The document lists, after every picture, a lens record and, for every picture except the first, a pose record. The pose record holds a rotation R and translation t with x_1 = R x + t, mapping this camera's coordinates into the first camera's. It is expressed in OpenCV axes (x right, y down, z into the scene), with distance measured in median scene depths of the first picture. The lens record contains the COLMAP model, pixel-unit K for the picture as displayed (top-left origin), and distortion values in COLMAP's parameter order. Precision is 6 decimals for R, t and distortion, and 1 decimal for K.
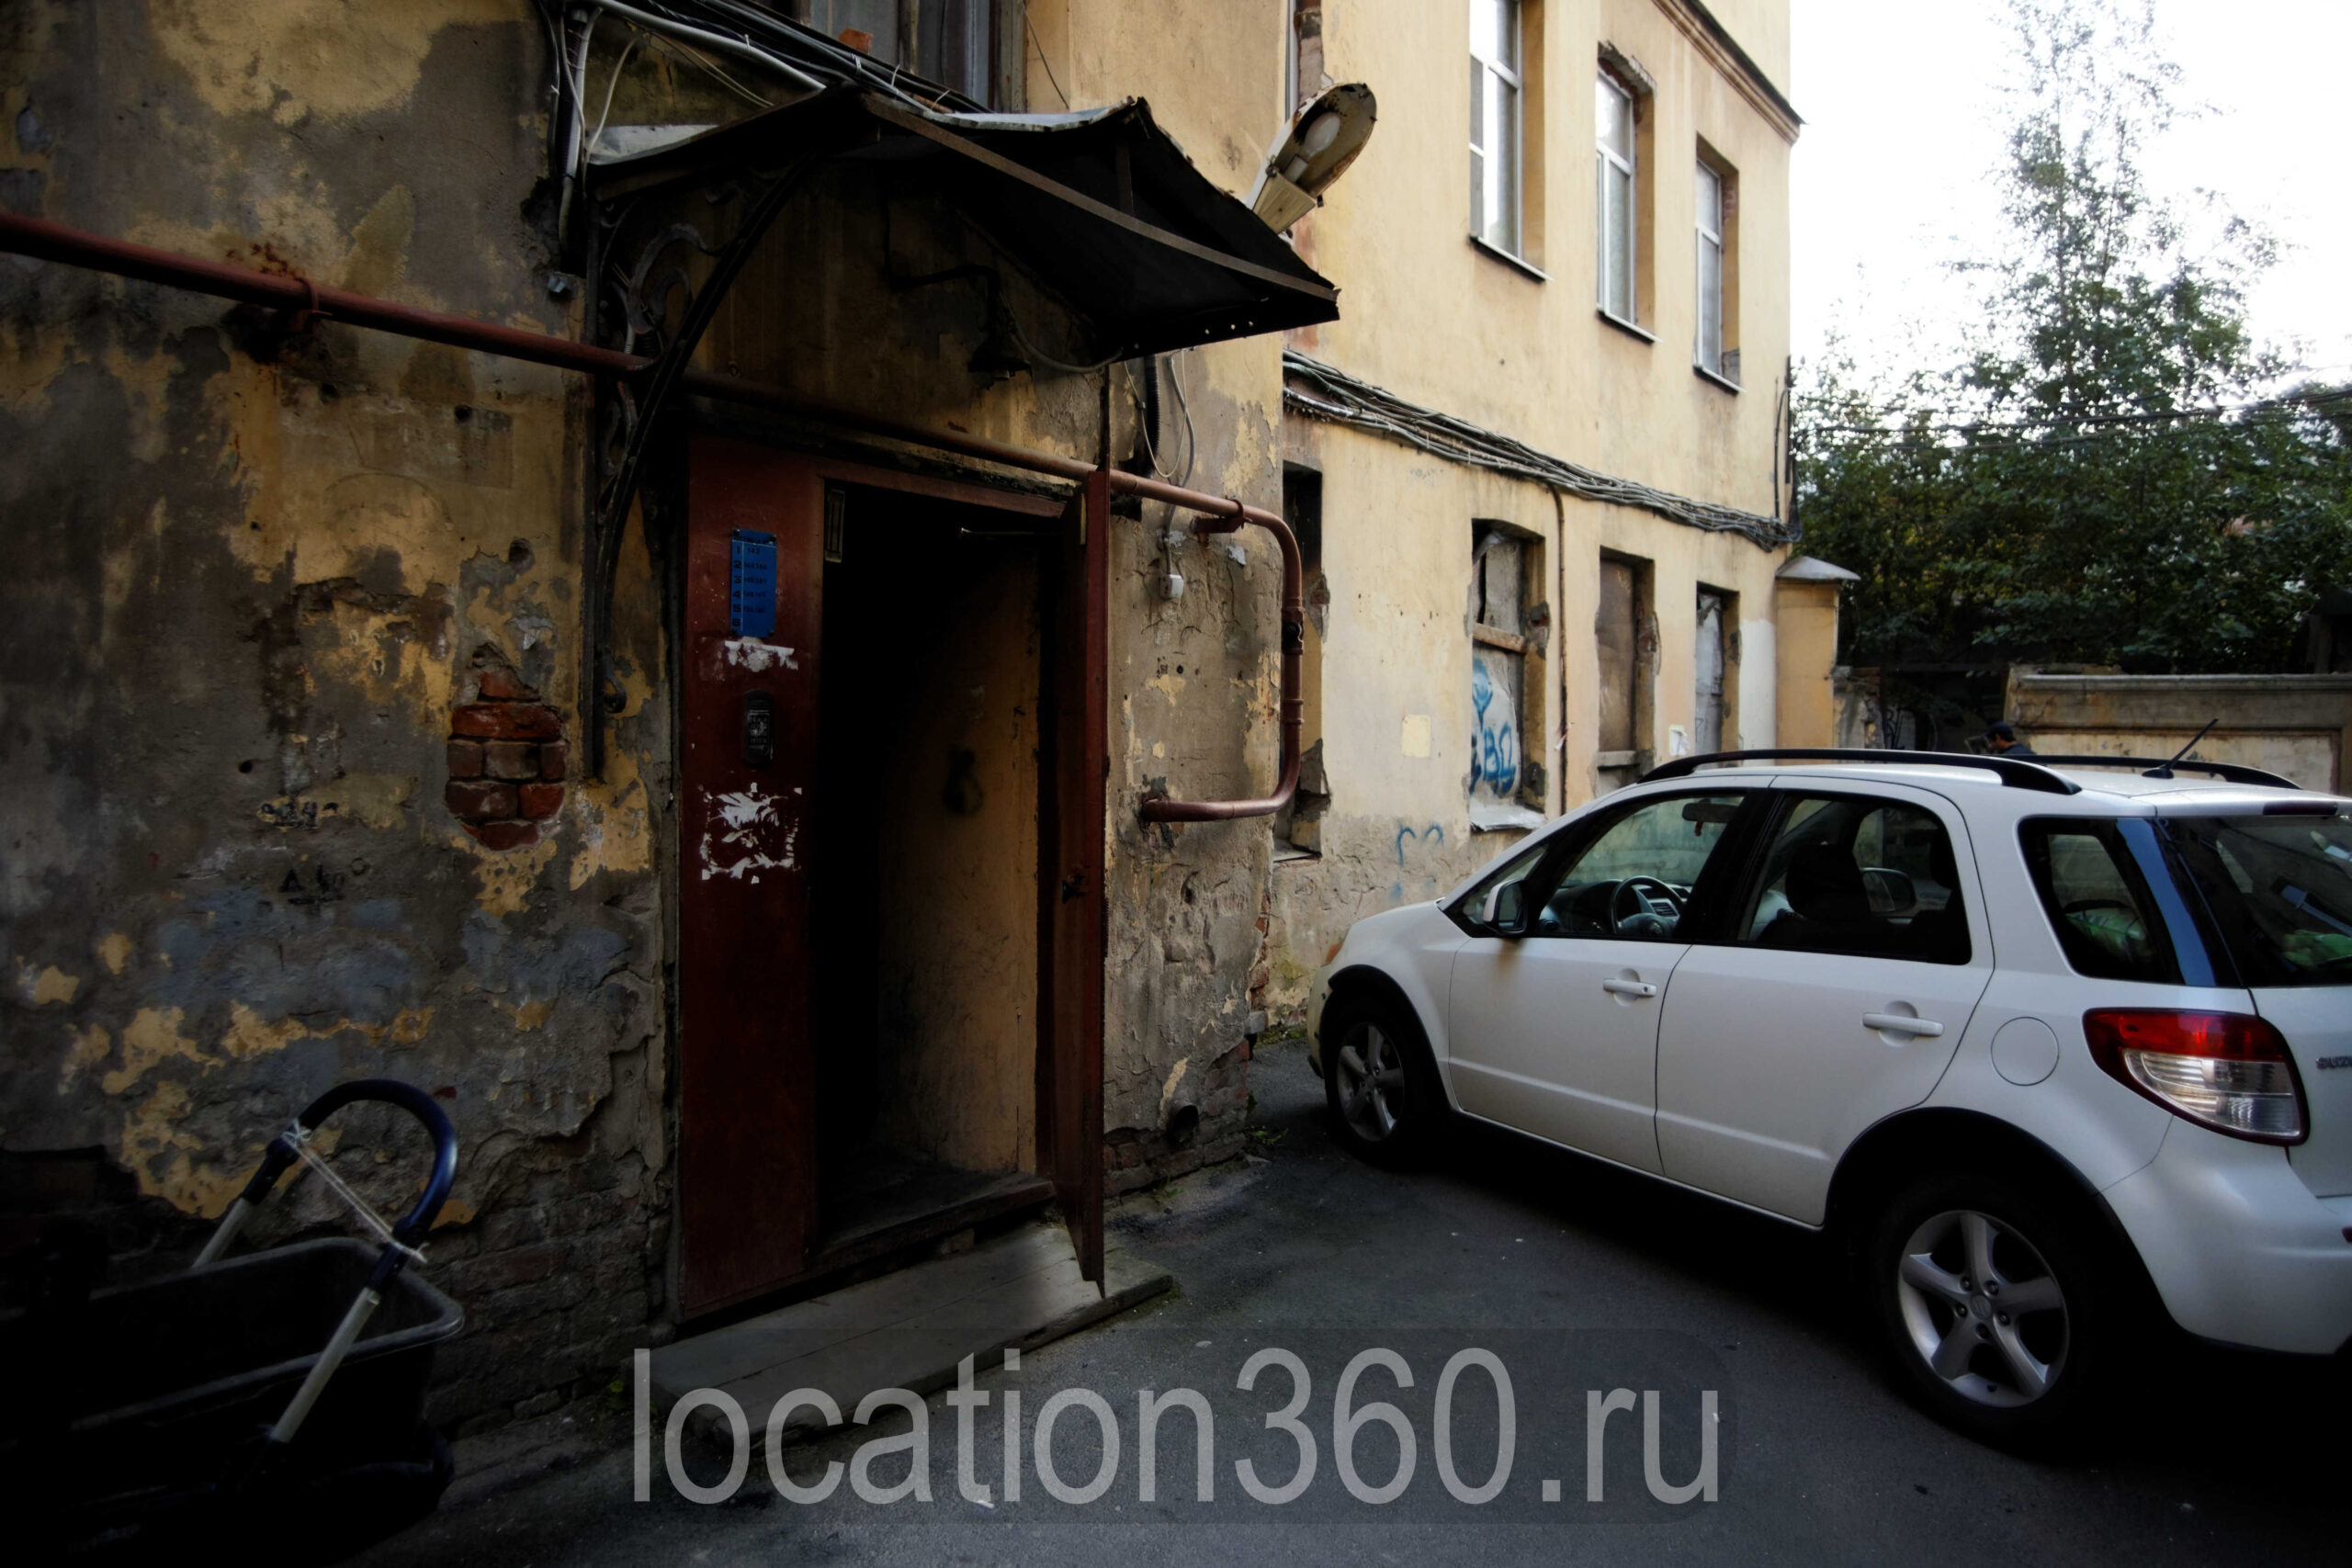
lens RADIAL K [[1549.0, 0, 1140.6], [0, 1549.0, 763.6], [0, 0, 1]] dist [-0.068397, 0.023810]
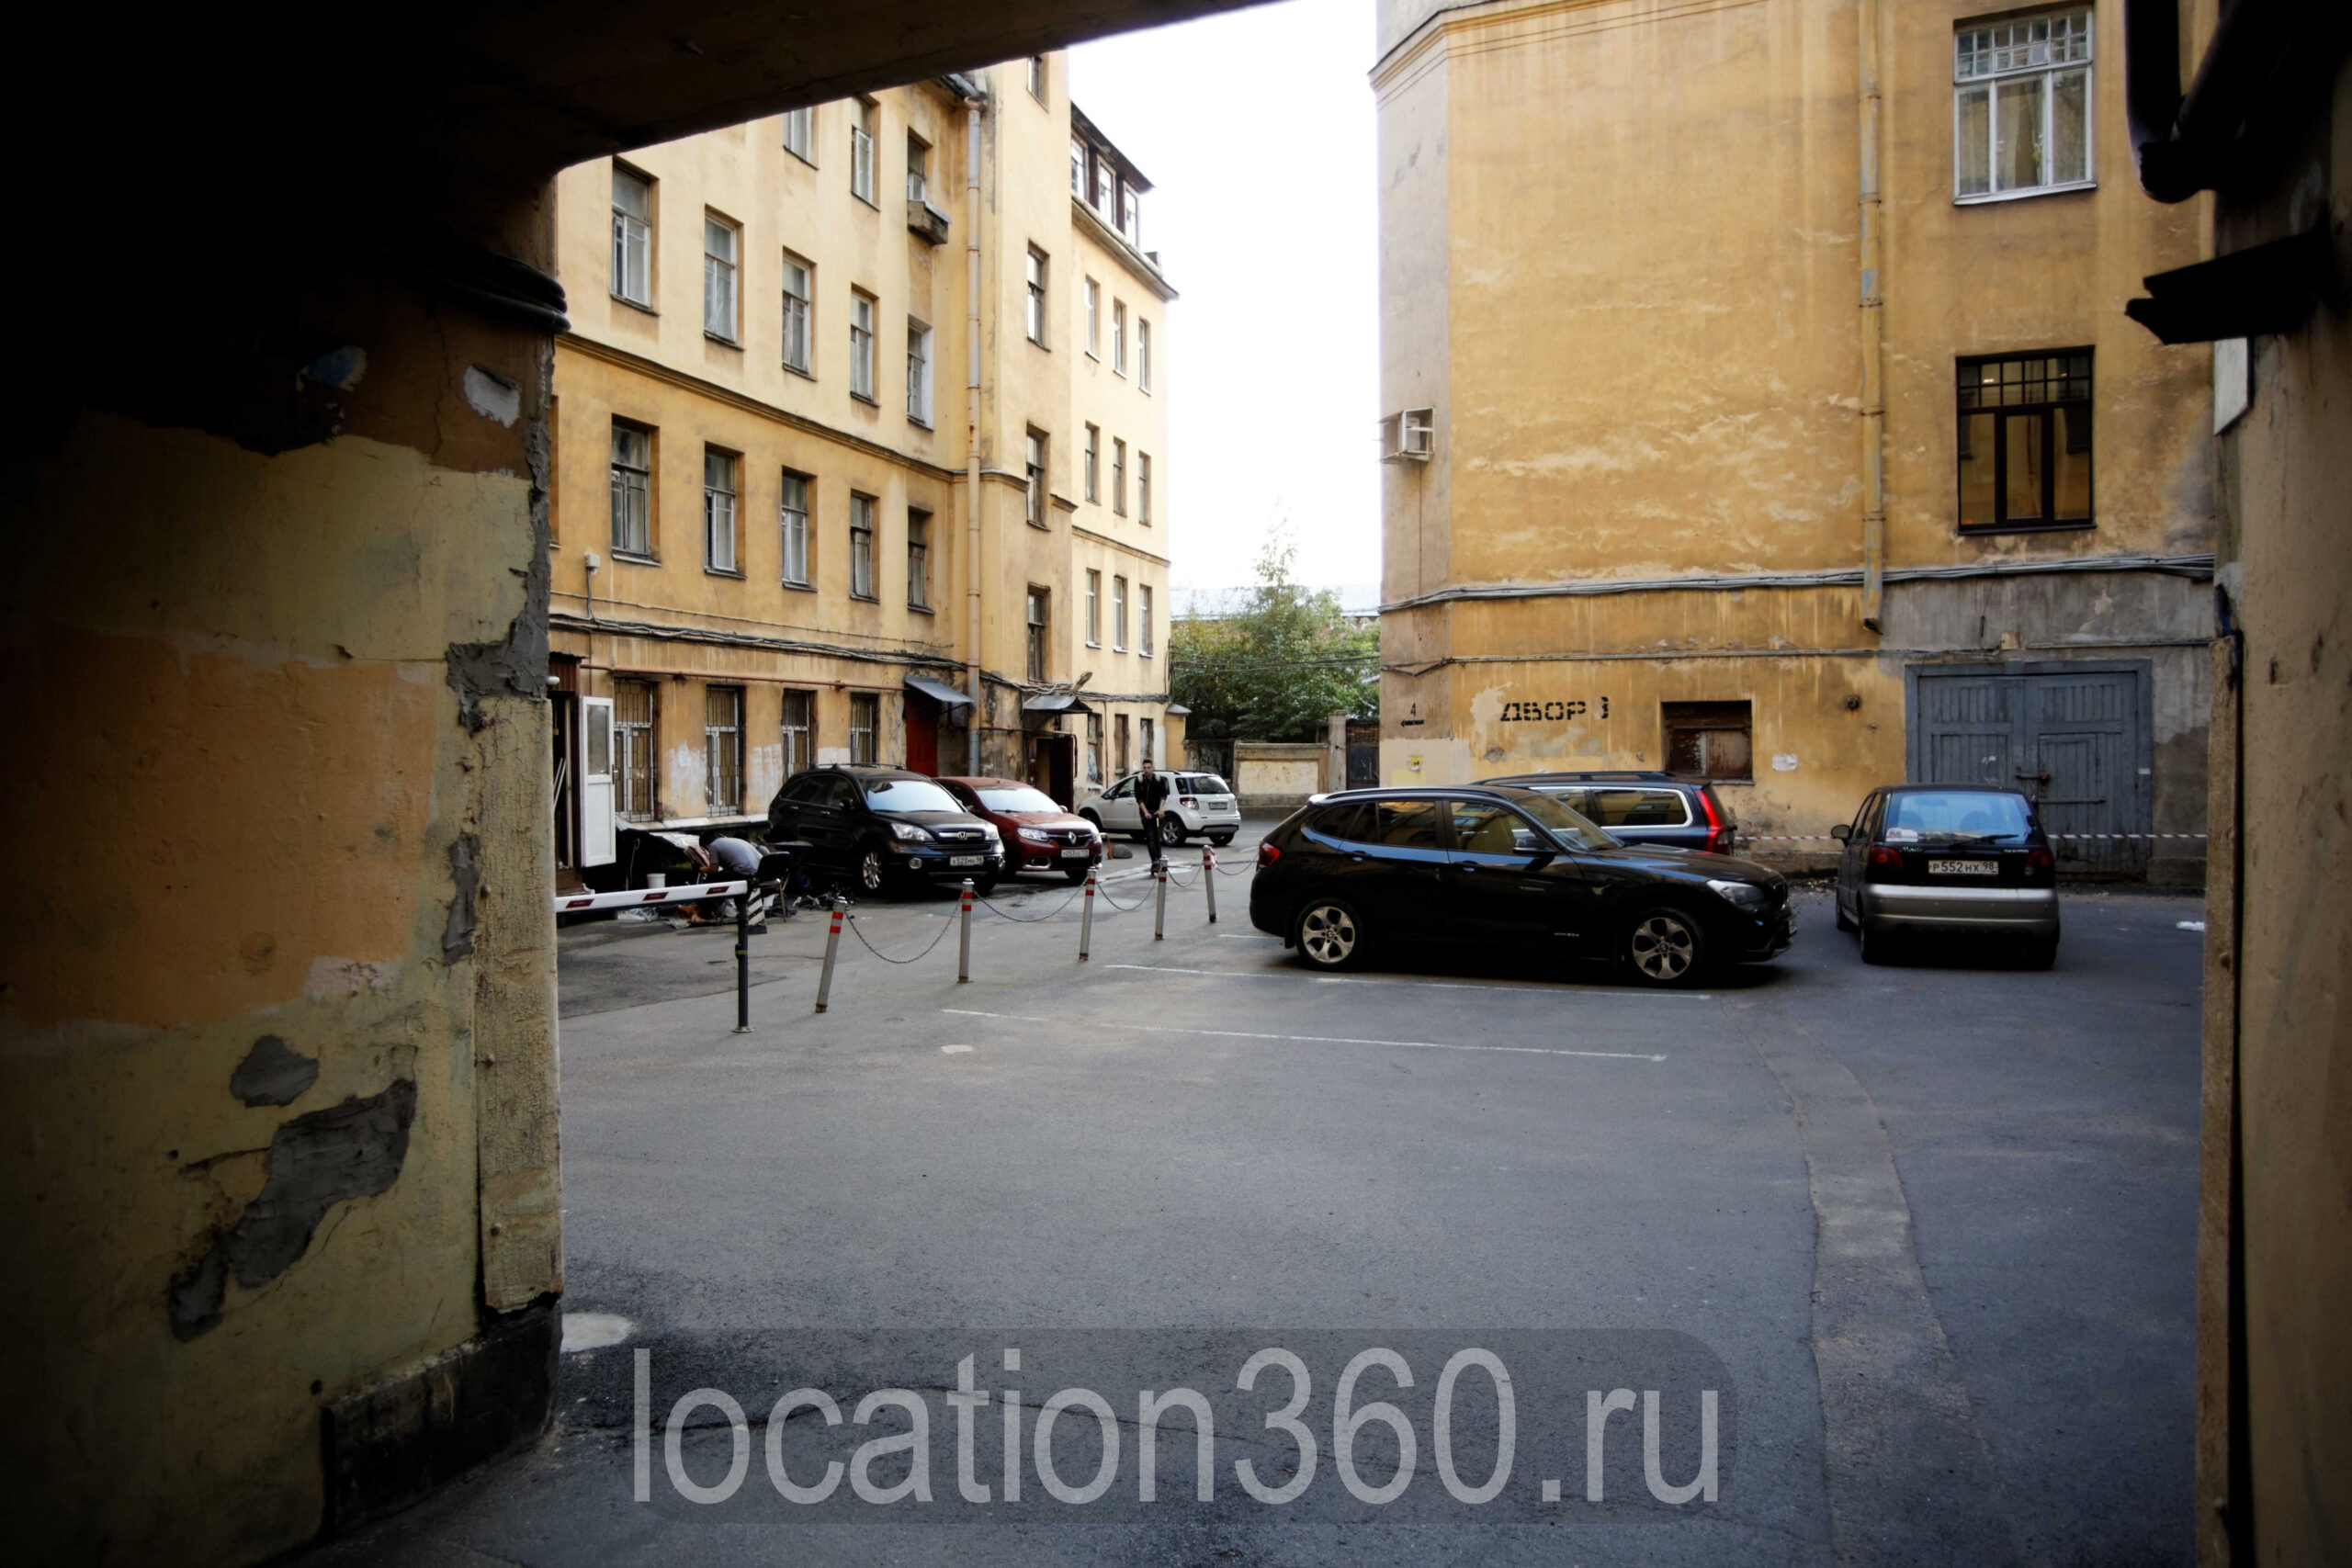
lens RADIAL K [[1549.0, 0, 1173.3], [0, 1549.0, 760.3], [0, 0, 1]] dist [-0.068397, 0.023810]
pose [[0.935405, -0.014096, 0.353297, -0.927357], [0.018350, 0.999794, -0.008694, 0.004940], [-0.353102, 0.014615, 0.935471, -2.644277]]
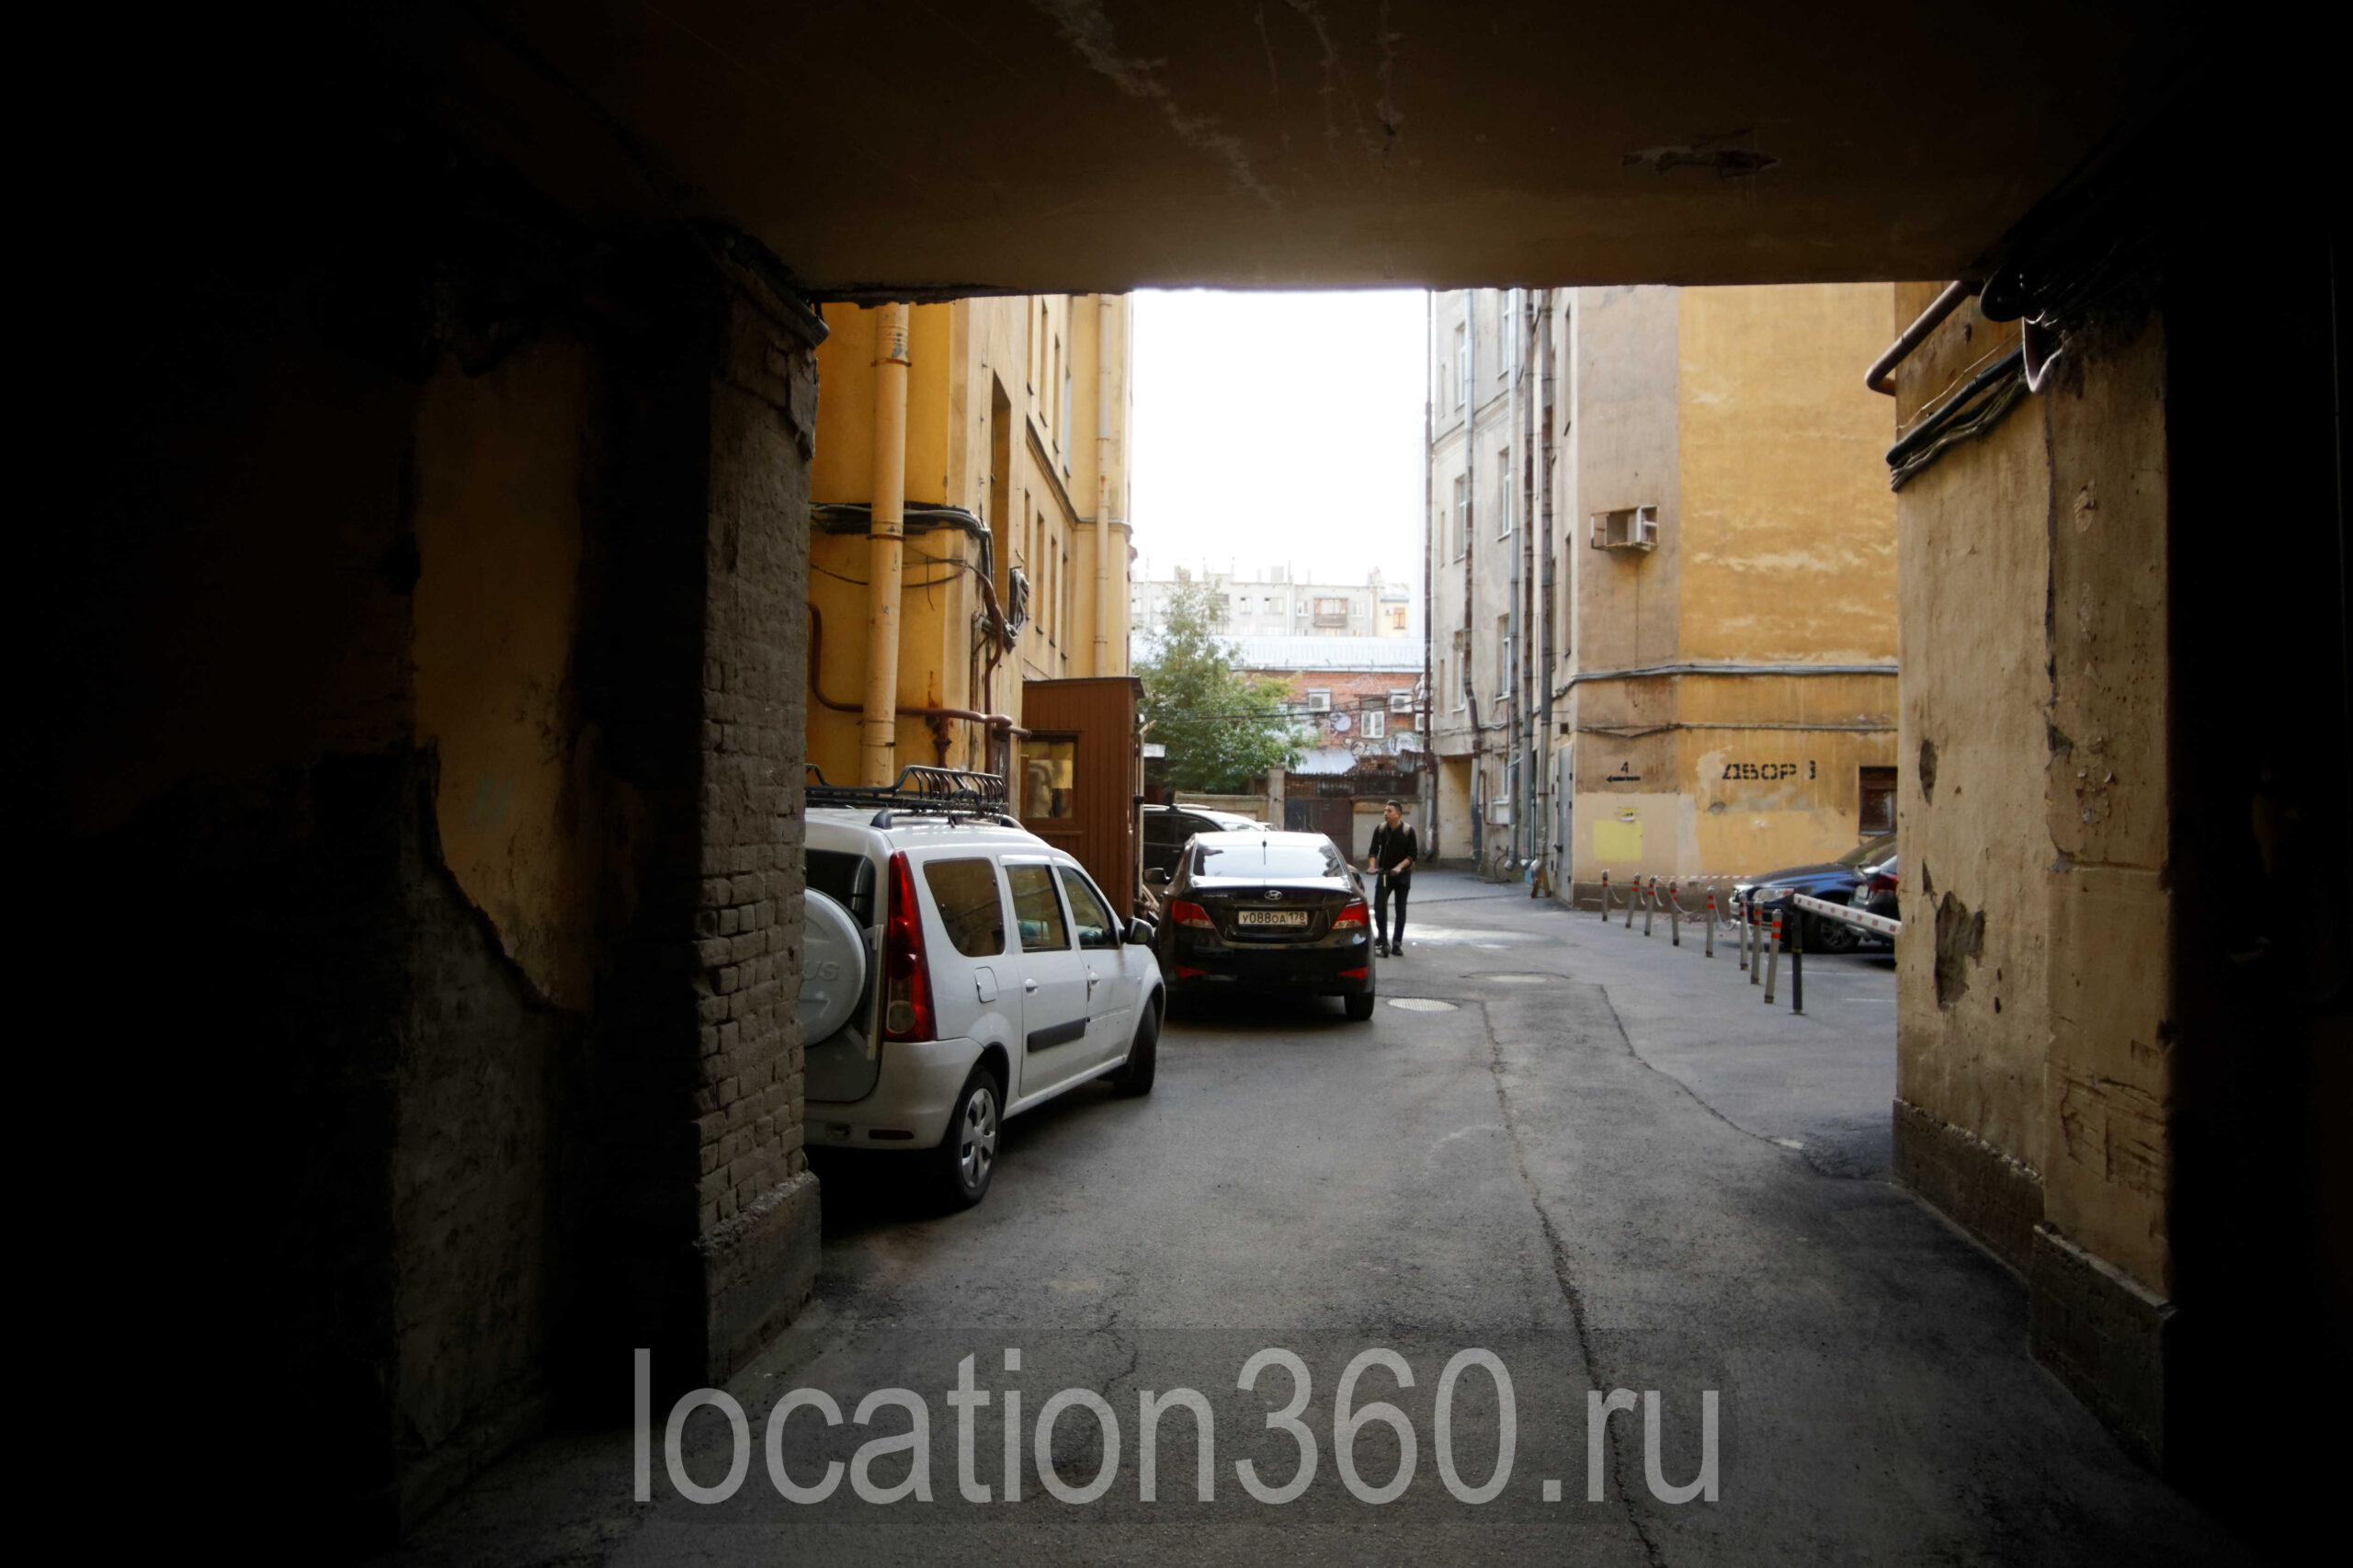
lens RADIAL K [[1549.7, 0, 1186.4], [0, 1549.7, 787.1], [0, 0, 1]] dist [-0.068397, 0.023810]
pose [[0.798079, 0.010948, 0.602453, -1.953207], [0.003723, 0.999726, -0.023099, 0.007194], [-0.602541, 0.020678, 0.797820, -2.259100]]
